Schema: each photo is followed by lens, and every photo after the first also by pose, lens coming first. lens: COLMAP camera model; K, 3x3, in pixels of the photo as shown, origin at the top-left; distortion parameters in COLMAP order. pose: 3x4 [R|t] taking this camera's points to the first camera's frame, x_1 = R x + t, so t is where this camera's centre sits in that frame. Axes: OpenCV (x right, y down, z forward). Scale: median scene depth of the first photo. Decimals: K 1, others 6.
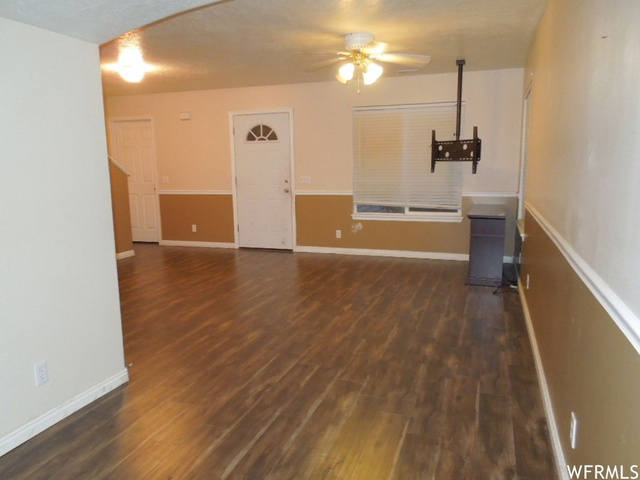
lens RADIAL K [[480.9, 0, 320.0], [0, 480.9, 240.0], [0, 0, 1]] dist [0.082081, -0.000852]
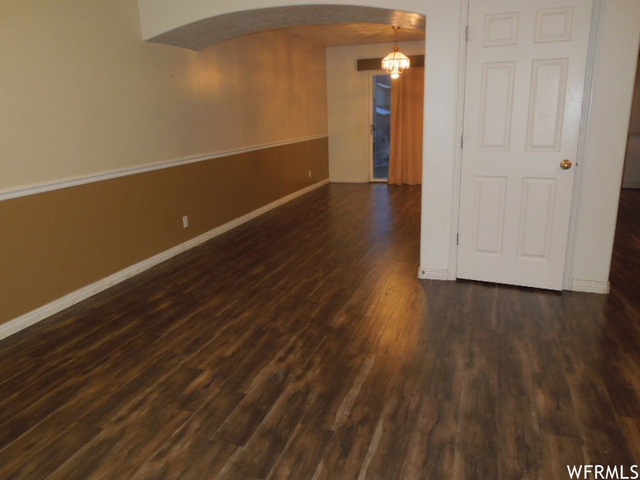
lens RADIAL K [[480.9, 0, 320.0], [0, 480.9, 240.0], [0, 0, 1]] dist [0.082081, -0.000852]
pose [[-0.998344, 0.056965, 0.008063, -0.119201], [0.055141, 0.907425, 0.416581, -0.293145], [0.016414, 0.416336, -0.909063, 1.752004]]
